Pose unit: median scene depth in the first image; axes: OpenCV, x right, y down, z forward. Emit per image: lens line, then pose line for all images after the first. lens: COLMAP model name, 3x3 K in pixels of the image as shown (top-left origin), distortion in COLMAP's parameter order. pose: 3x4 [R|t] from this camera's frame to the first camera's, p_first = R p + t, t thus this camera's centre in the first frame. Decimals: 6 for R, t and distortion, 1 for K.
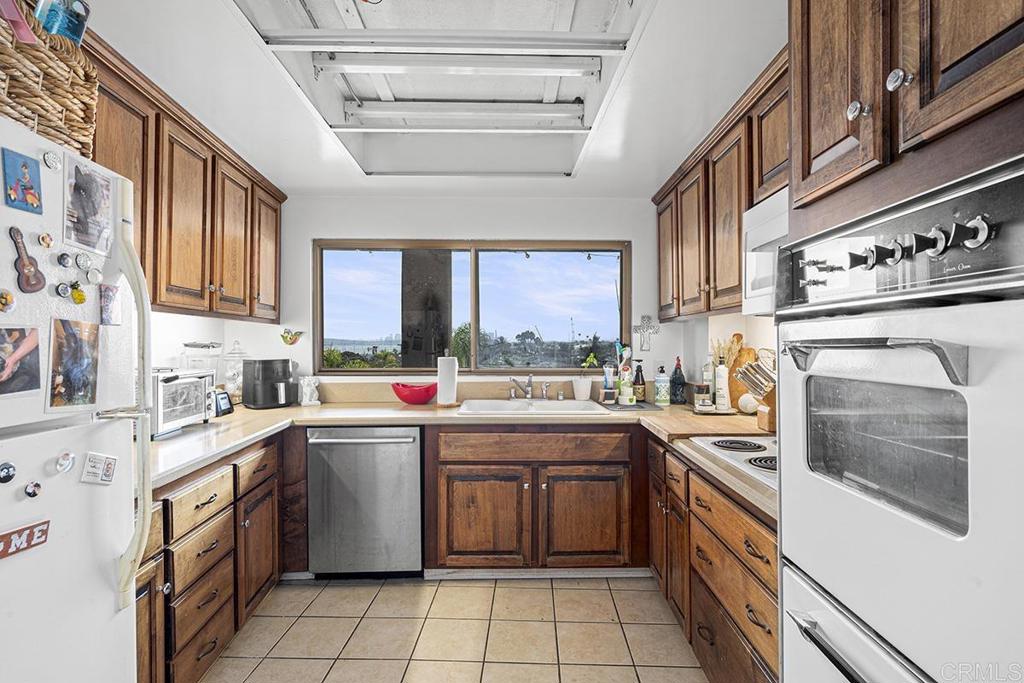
lens RADIAL K [[520.2, 0, 512.0], [0, 520.2, 341.5], [0, 0, 1]] dist [0.000674, 0.000060]
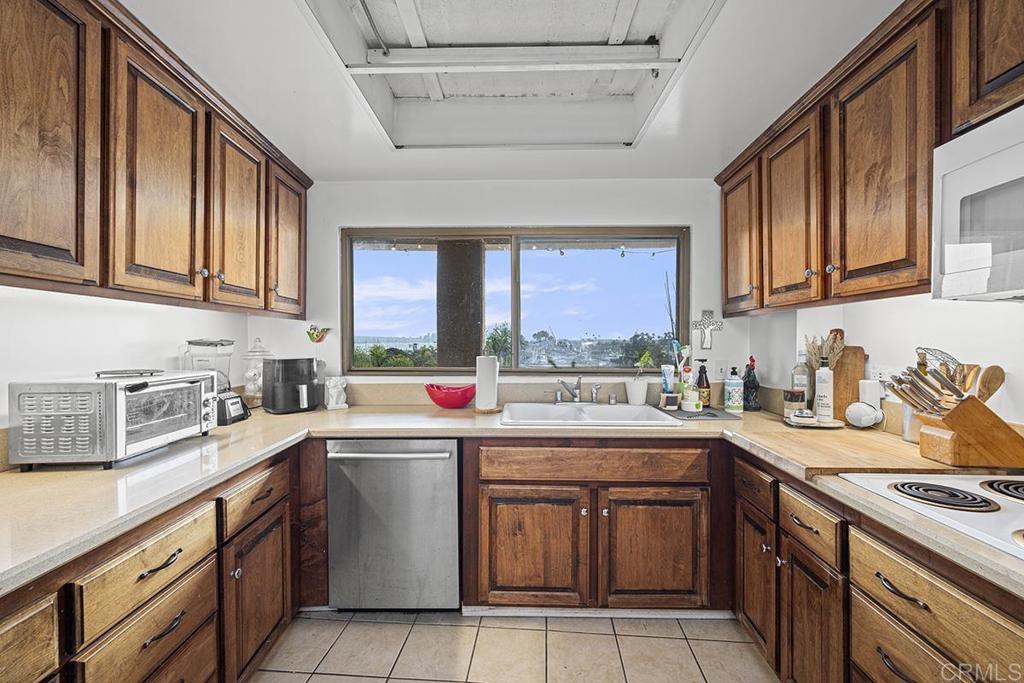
lens RADIAL K [[410.0, 0, 505.2], [0, 410.0, 340.8], [0, 0, 1]] dist [0.001332, 0.000051]
pose [[0.999003, 0.000046, -0.044635, -0.069026], [0.000076, 0.999996, 0.002731, 0.001804], [0.044634, -0.002732, 0.999000, 0.333887]]
